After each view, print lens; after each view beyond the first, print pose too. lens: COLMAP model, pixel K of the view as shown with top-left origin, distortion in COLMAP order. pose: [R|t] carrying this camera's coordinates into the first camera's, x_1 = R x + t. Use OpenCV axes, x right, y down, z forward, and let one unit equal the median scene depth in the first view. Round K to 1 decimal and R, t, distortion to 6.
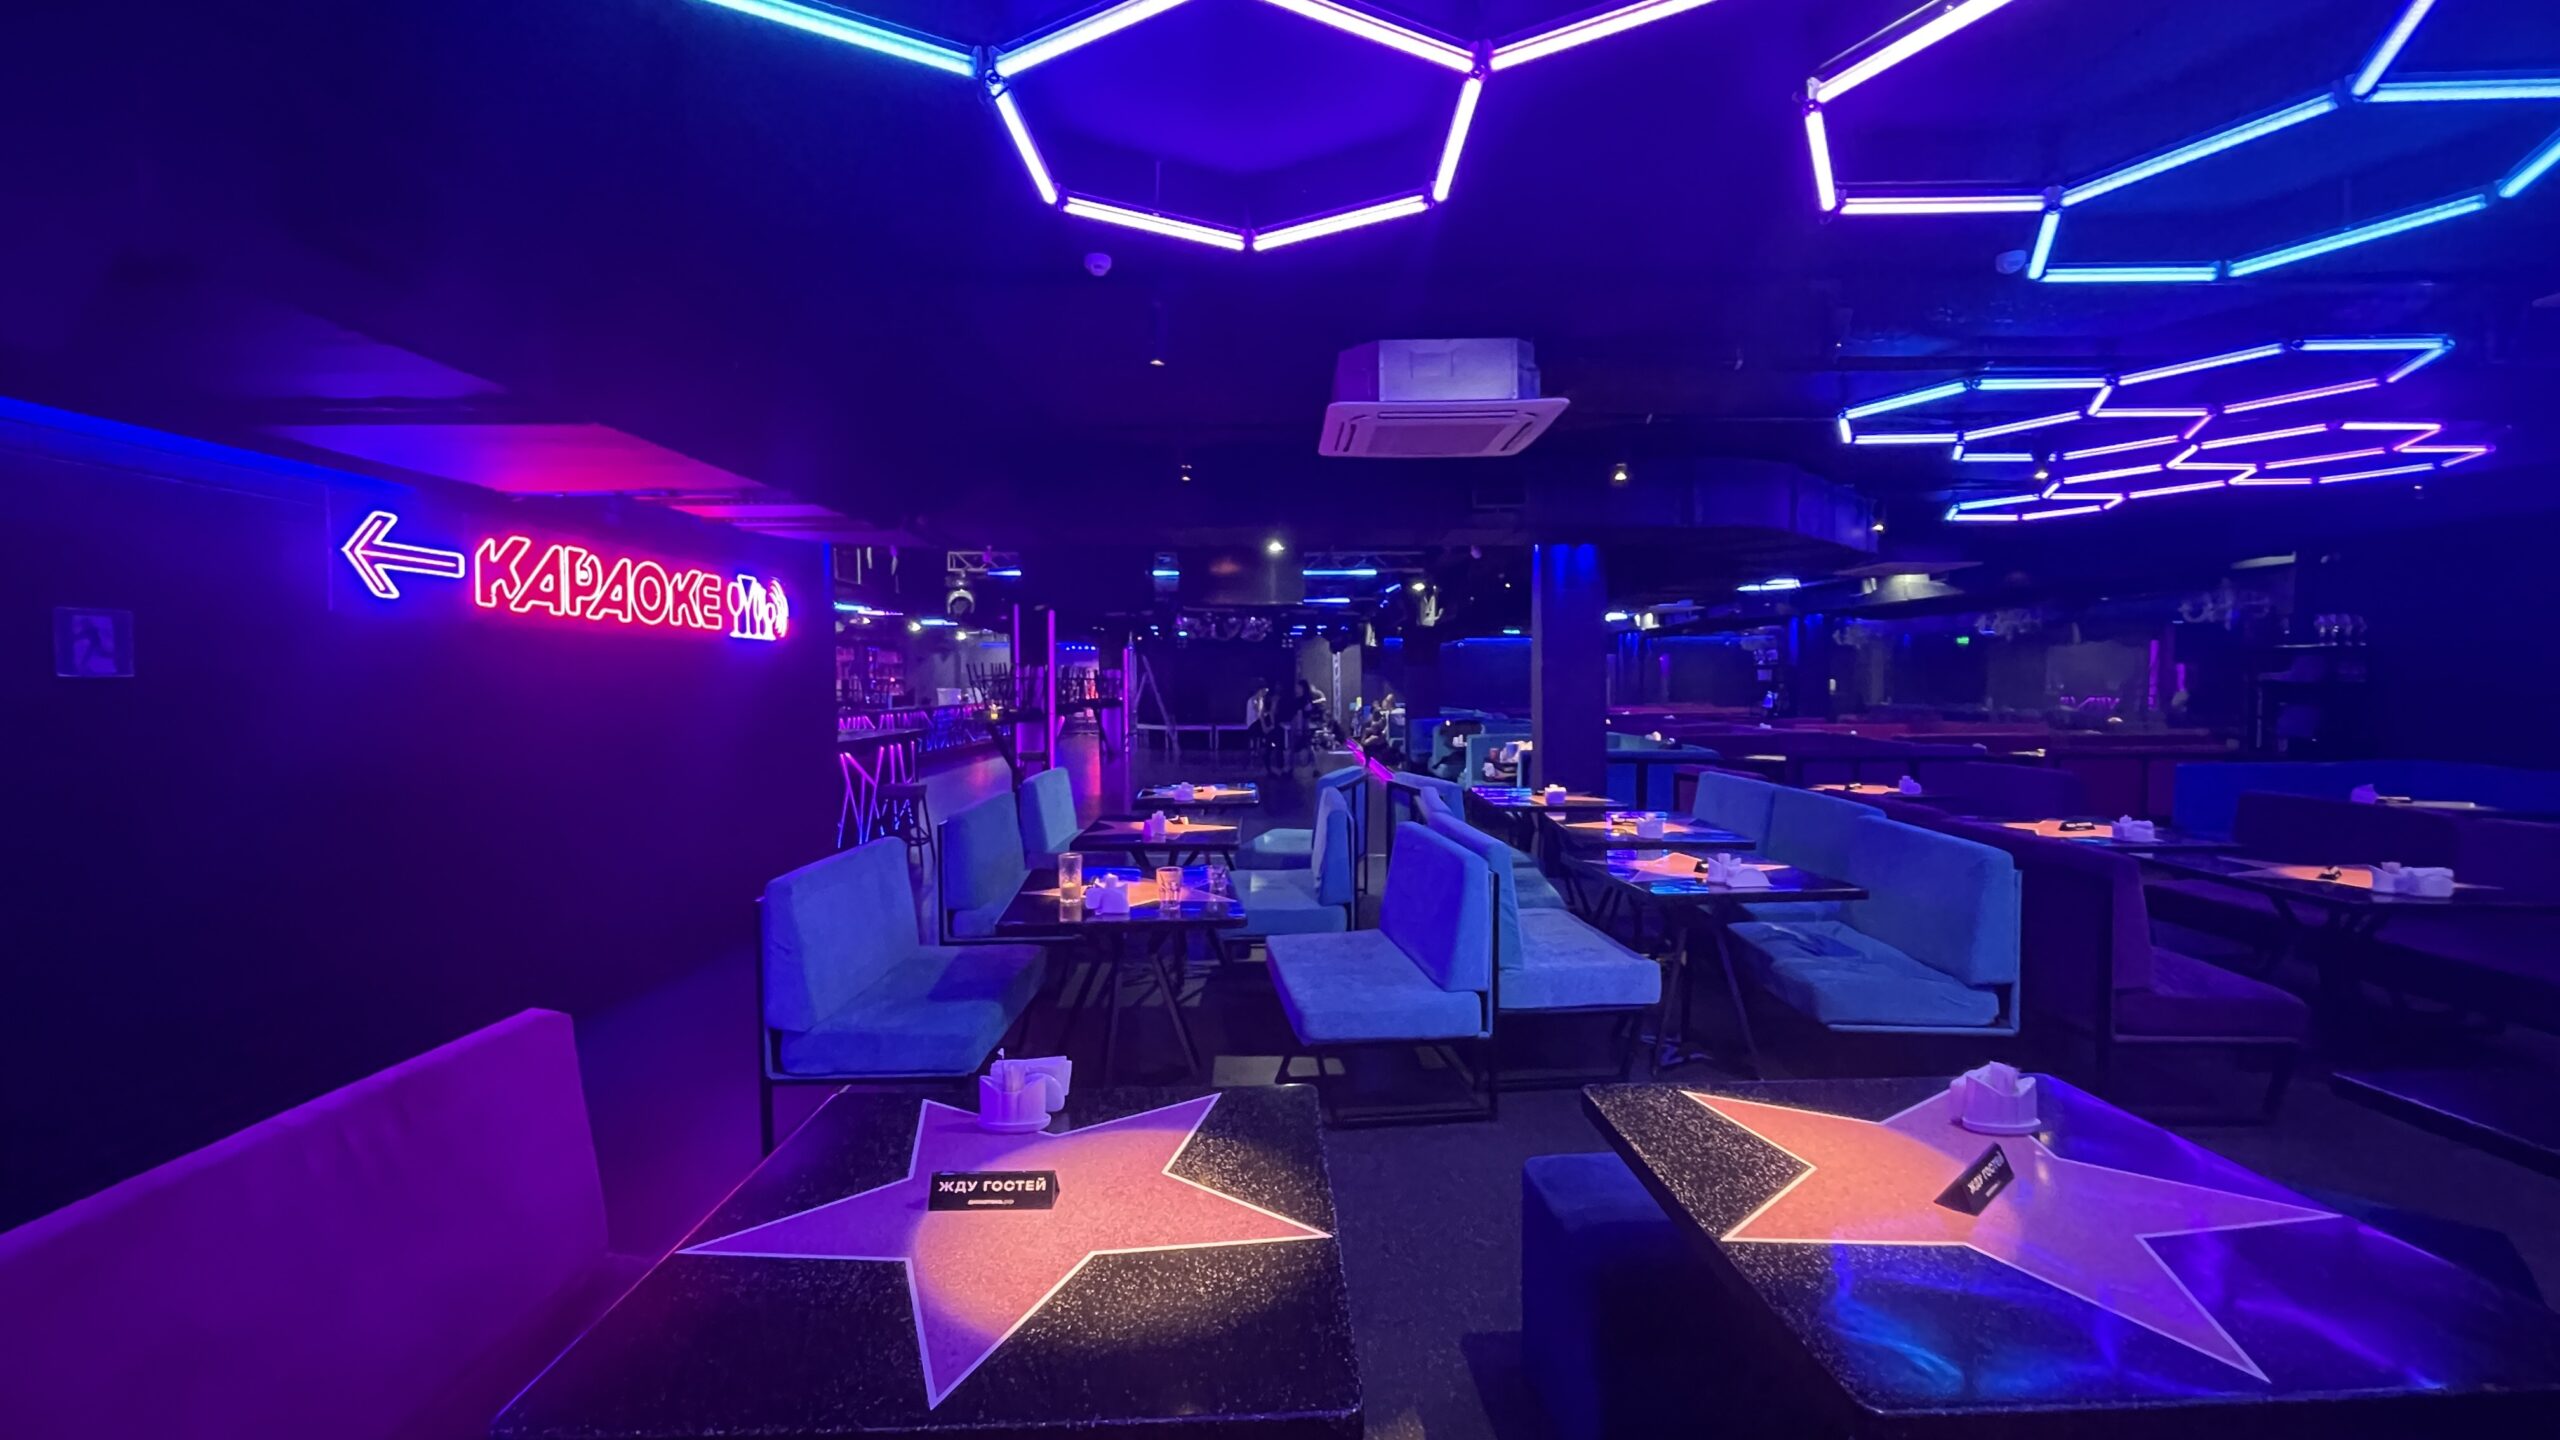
lens RADIAL K [[1058.1, 0, 1279.7], [0, 1058.1, 718.3], [0, 0, 1]] dist [0.001975, -0.000394]
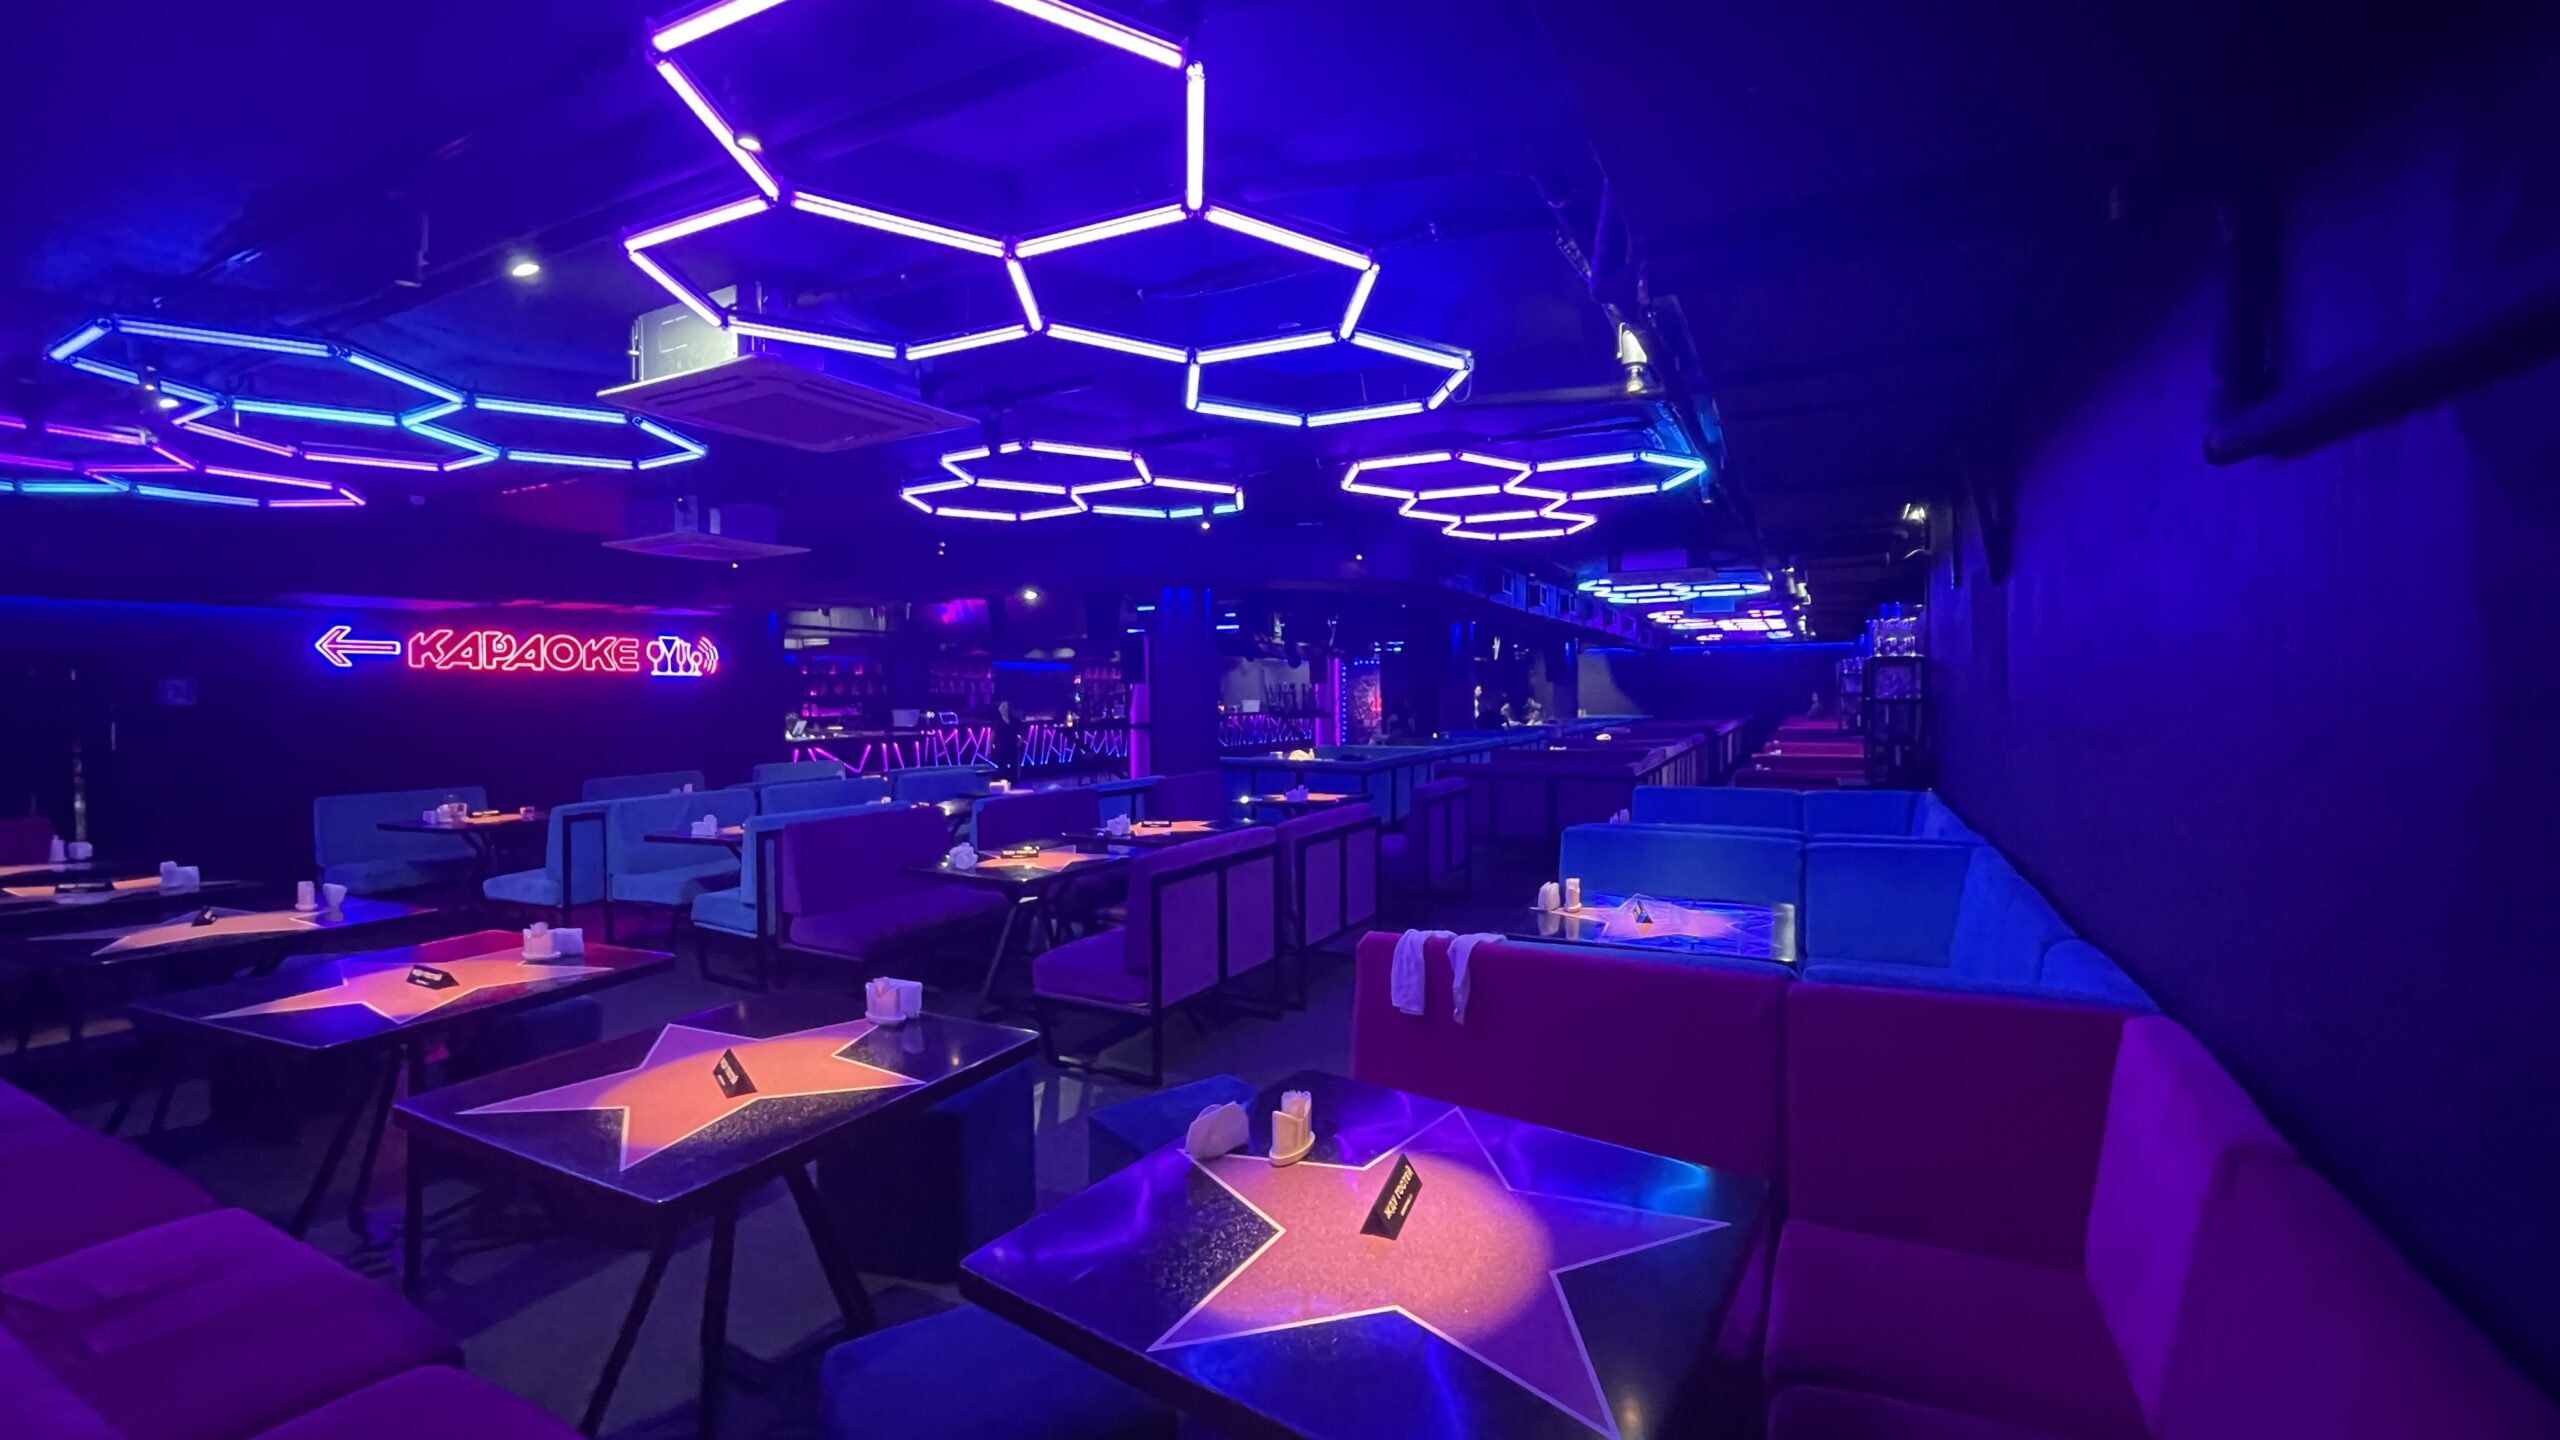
lens RADIAL K [[1058.1, 0, 1288.6], [0, 1058.1, 702.0], [0, 0, 1]] dist [0.001975, -0.000394]
pose [[0.879753, 0.016646, -0.475139, 1.408206], [-0.024841, 0.999631, -0.010974, -0.050702], [0.474781, 0.021457, 0.879842, 0.024741]]
